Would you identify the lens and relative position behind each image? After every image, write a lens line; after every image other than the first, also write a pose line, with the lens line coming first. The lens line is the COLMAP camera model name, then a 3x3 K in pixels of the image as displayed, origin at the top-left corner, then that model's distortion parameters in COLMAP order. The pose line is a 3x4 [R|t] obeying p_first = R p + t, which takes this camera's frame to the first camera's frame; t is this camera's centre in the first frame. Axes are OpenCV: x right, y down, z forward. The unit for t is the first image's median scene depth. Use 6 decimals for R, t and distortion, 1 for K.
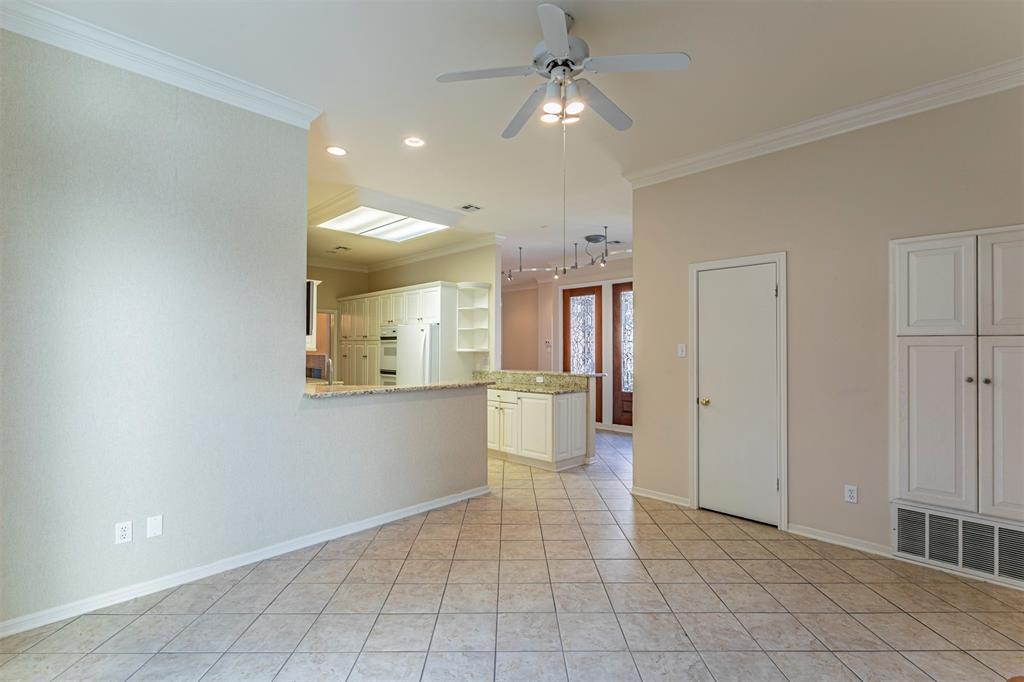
lens RADIAL K [[463.3, 0, 507.8], [0, 463.3, 340.9], [0, 0, 1]] dist [0.012826, -0.000032]
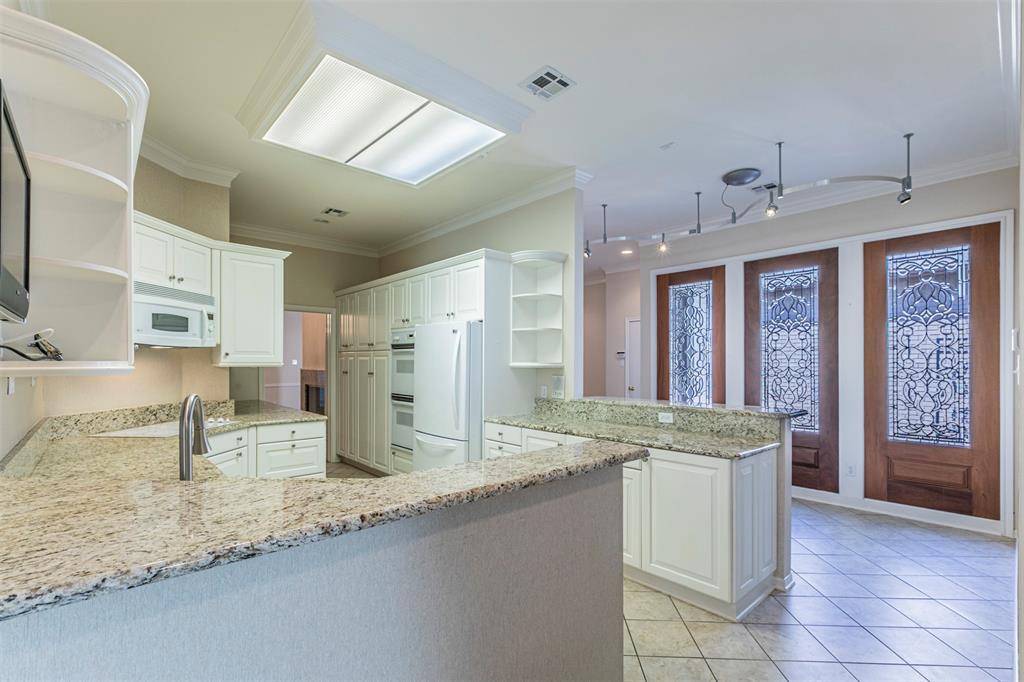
lens RADIAL K [[463.3, 0, 513.2], [0, 463.3, 357.7], [0, 0, 1]] dist [0.012826, -0.000032]
pose [[0.998823, -0.001833, -0.048465, -0.075936], [0.002244, 0.999962, 0.008419, 0.005785], [0.048447, -0.008518, 0.998789, 0.386529]]
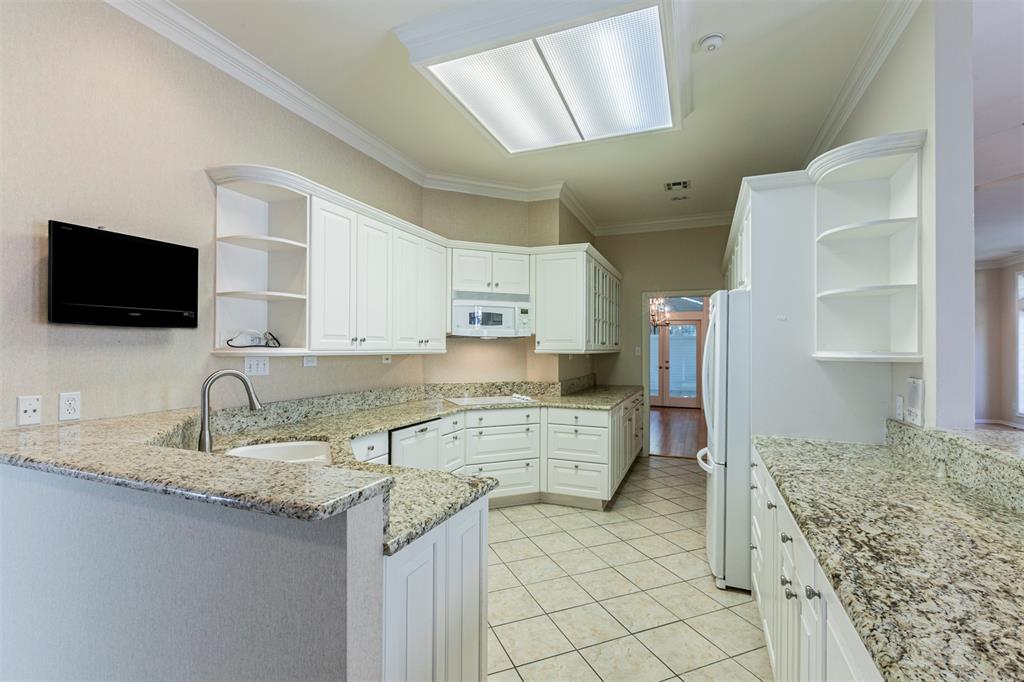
lens RADIAL K [[463.3, 0, 508.9], [0, 463.3, 338.5], [0, 0, 1]] dist [0.012826, -0.000032]
pose [[0.390871, -0.020535, -0.920216, 0.129905], [0.011443, 0.999782, -0.017450, 0.010652], [0.920374, -0.003709, 0.391021, 0.630217]]
